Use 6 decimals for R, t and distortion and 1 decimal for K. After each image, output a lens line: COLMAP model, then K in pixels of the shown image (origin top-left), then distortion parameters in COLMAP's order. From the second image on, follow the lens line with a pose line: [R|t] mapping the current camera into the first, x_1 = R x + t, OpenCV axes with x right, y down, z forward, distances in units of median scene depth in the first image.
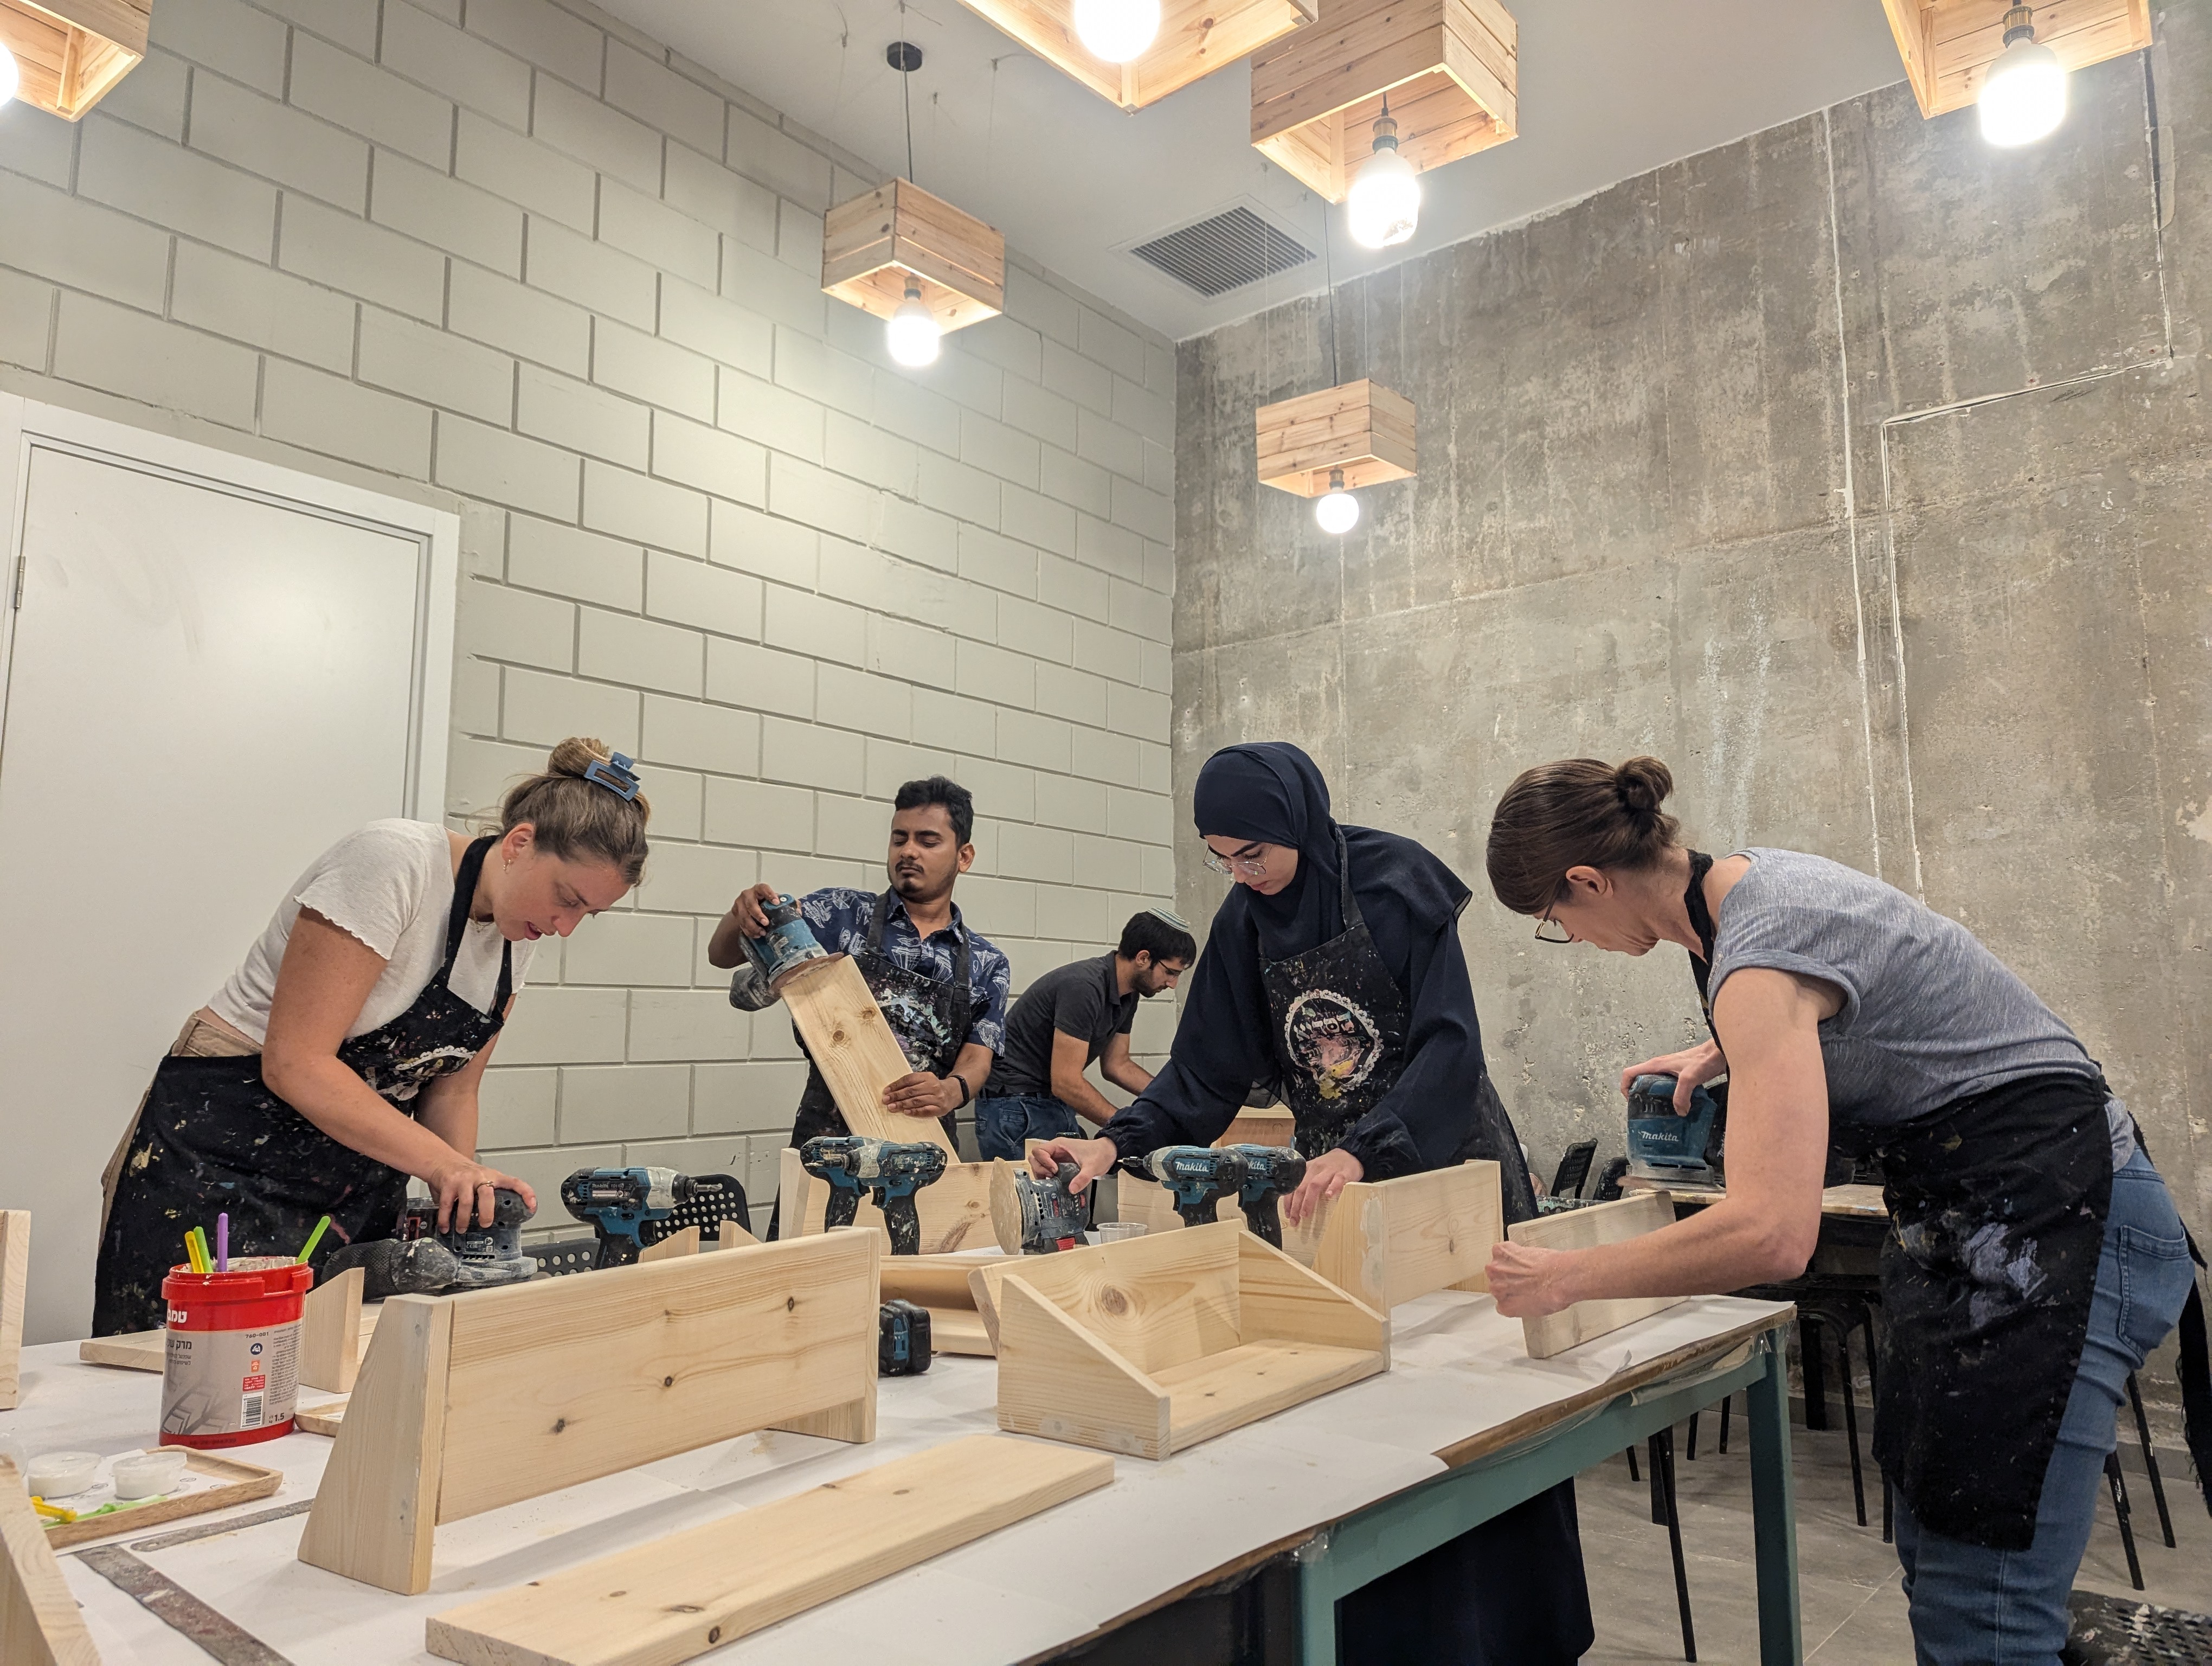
lens RADIAL K [[1563.4, 0, 1113.8], [0, 1563.4, 818.0], [0, 0, 1]] dist [0.066101, -0.065718]
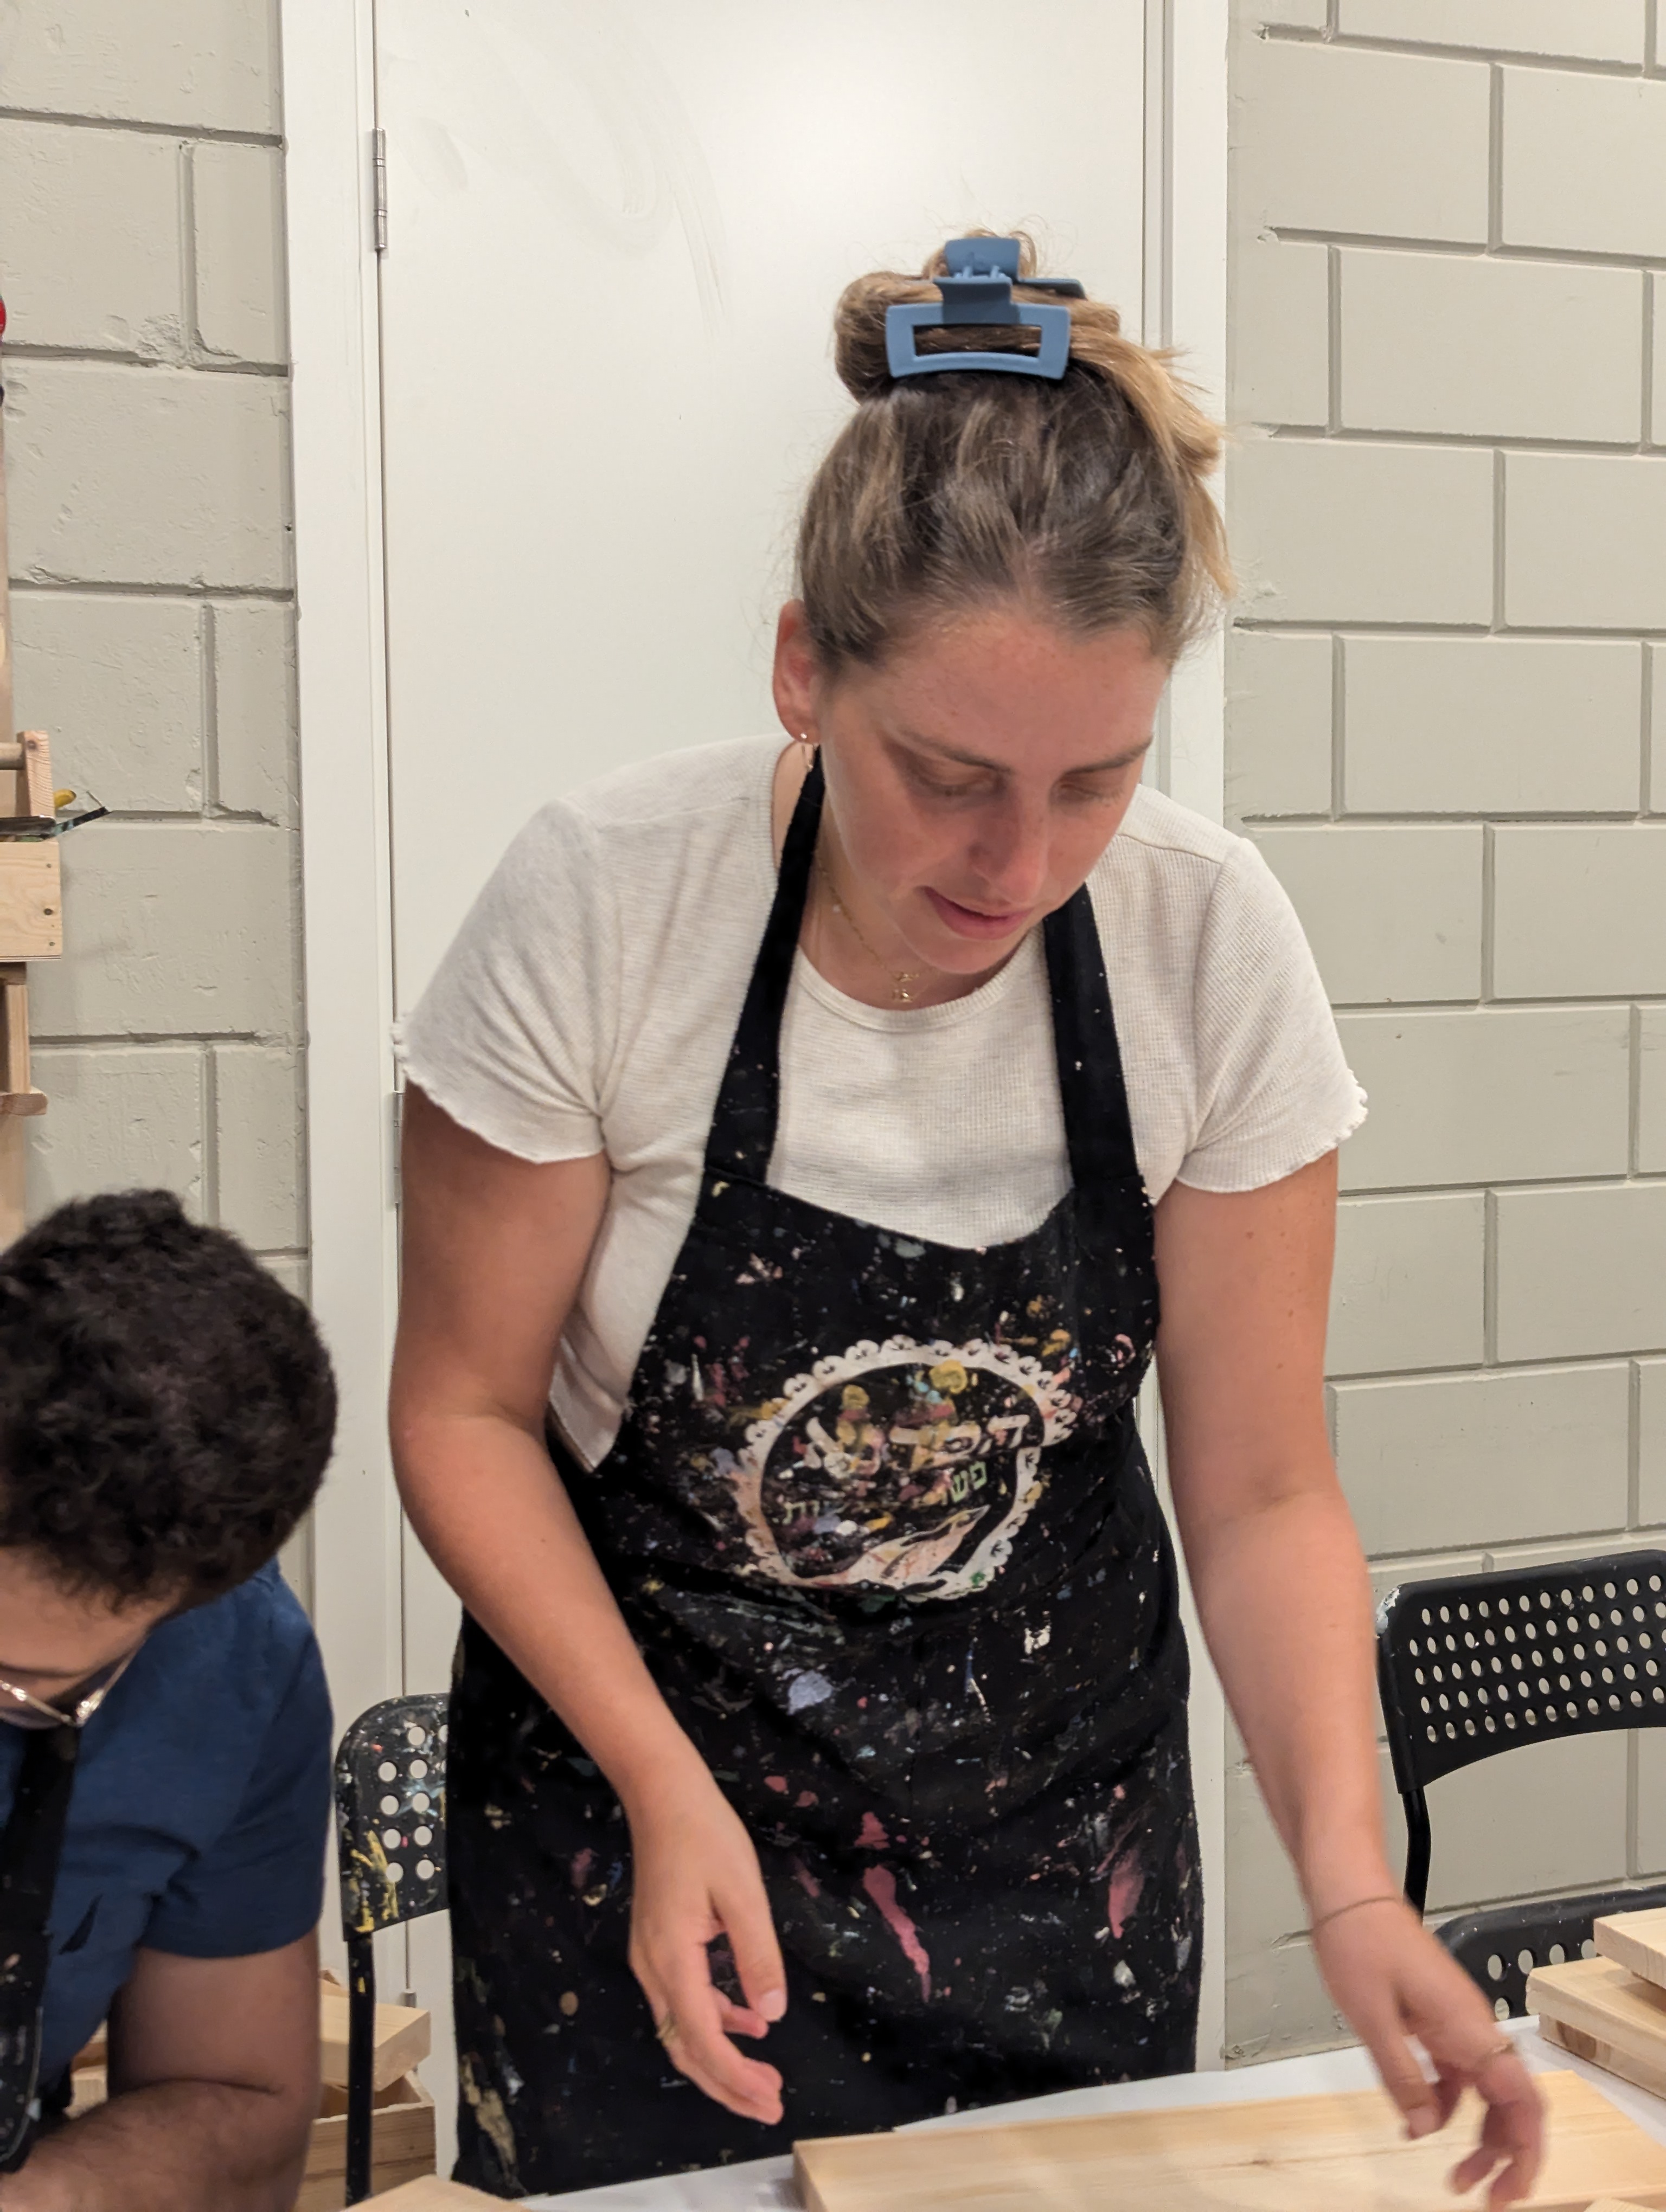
lens RADIAL K [[3097.1, 0, 826.9], [0, 3097.1, 1143.6], [0, 0, 1]] dist [0.100190, -0.182466]
pose [[0.887501, 0.032237, -0.459678, -0.121503], [0.071644, 0.975766, 0.206755, -0.046264], [0.455203, -0.216428, 0.863683, 0.177346]]
